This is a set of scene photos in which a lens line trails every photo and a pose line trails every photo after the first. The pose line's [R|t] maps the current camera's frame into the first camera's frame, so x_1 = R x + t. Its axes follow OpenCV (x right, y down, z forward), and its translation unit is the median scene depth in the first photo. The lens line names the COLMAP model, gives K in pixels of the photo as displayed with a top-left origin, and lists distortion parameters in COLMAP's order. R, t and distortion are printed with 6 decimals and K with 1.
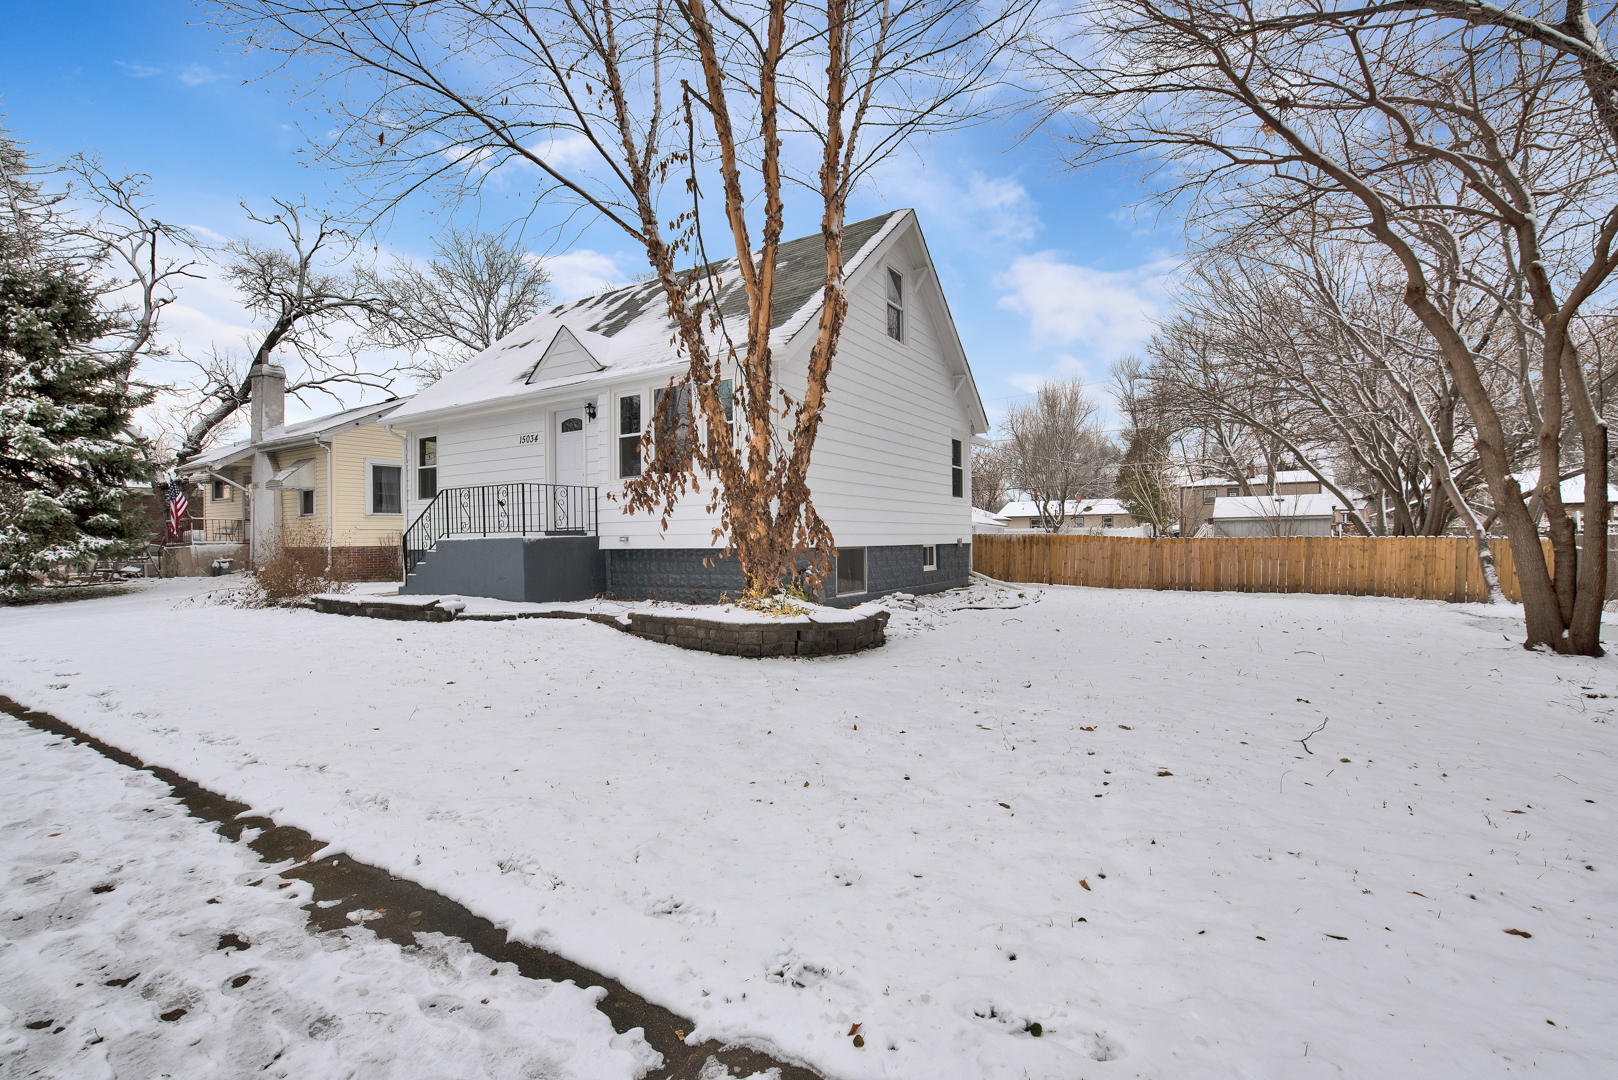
lens RADIAL K [[729.3, 0, 827.2], [0, 729.3, 528.8], [0, 0, 1]] dist [-0.000034, -0.000136]
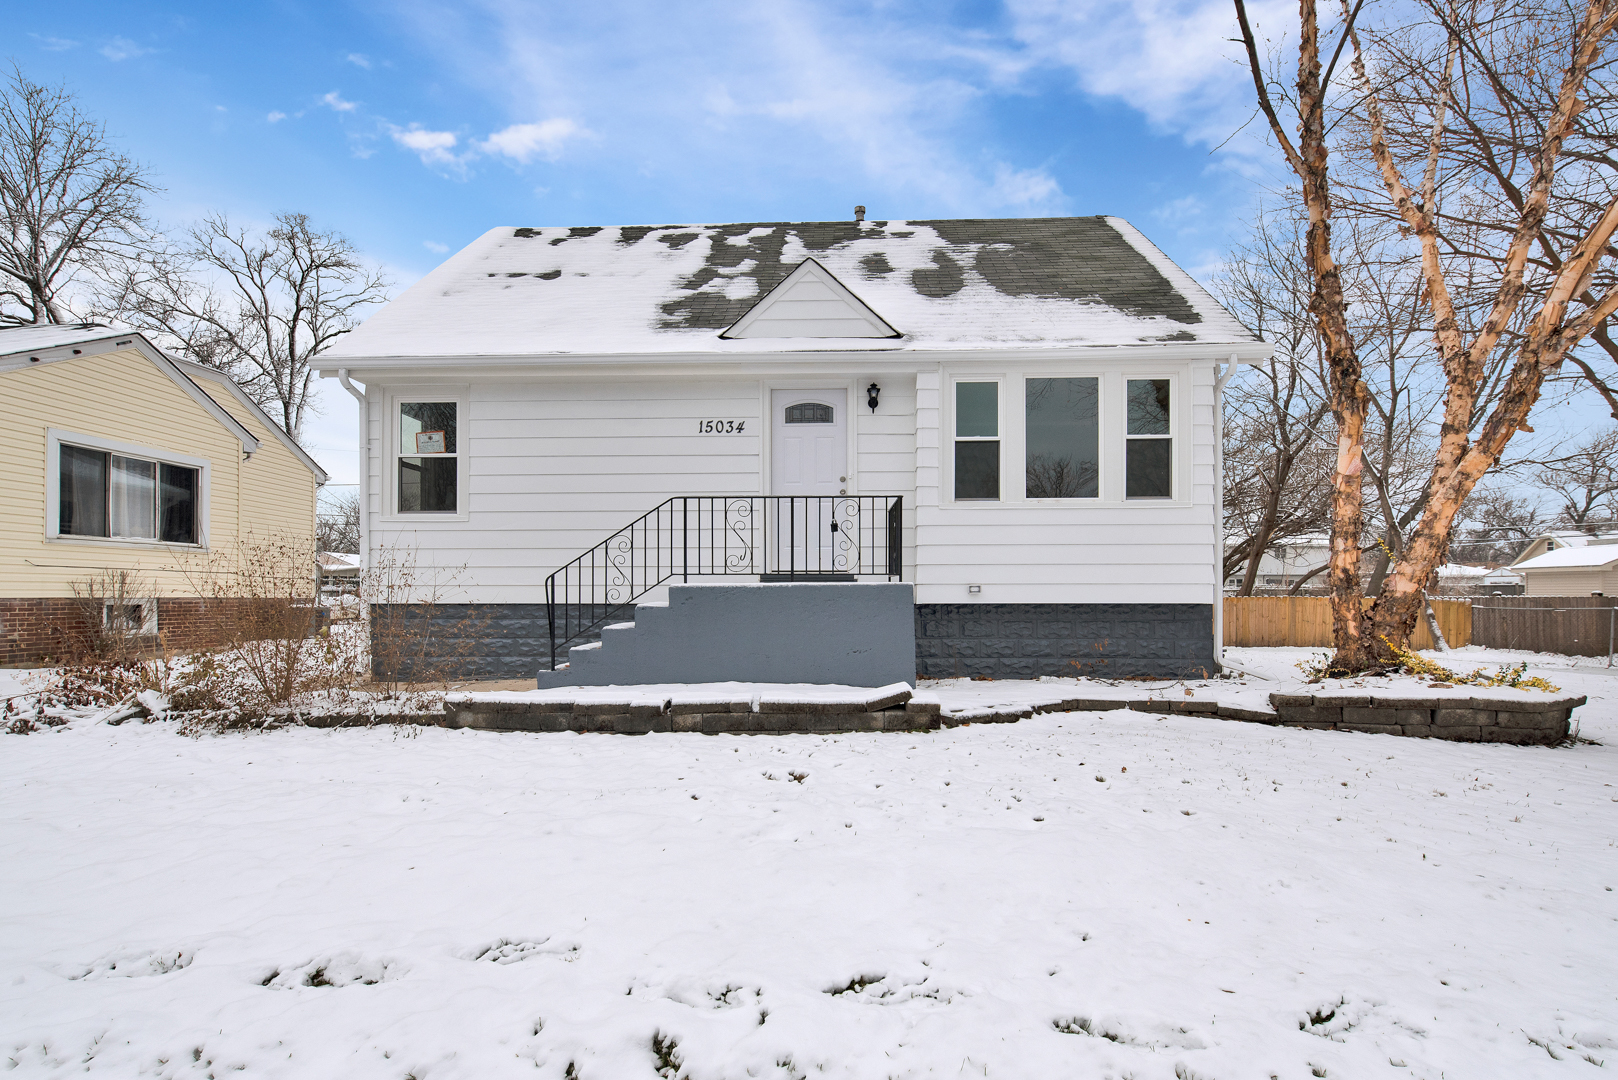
lens RADIAL K [[775.0, 0, 809.8], [0, 775.0, 576.3], [0, 0, 1]] dist [0.000922, 0.000079]
pose [[0.866622, 0.022674, 0.498450, -0.736719], [-0.016207, 0.999719, -0.017297, 0.016415], [-0.498702, 0.006911, 0.866746, 0.426676]]
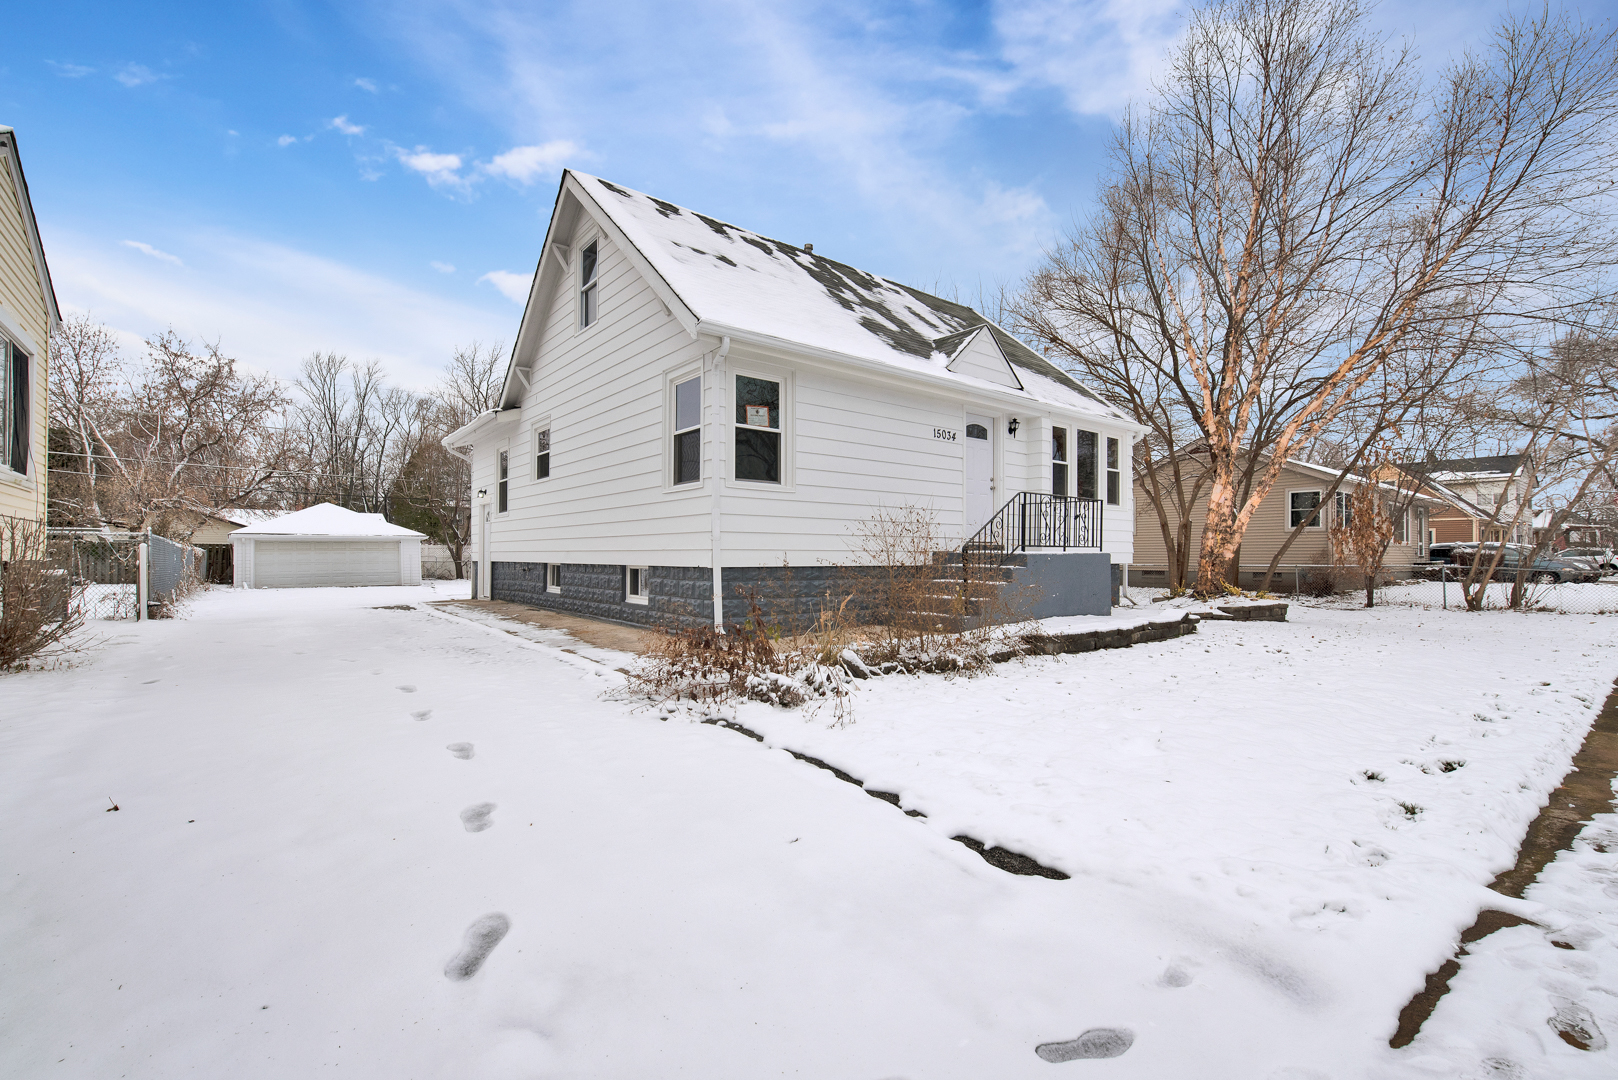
lens RADIAL K [[711.0, 0, 809.3], [0, 711.0, 548.3], [0, 0, 1]] dist [0.000194, -0.000269]
pose [[0.327275, 0.026513, 0.944557, -1.352078], [-0.018403, 0.999596, -0.021681, 0.031217], [-0.944750, -0.010287, 0.327631, 0.962583]]
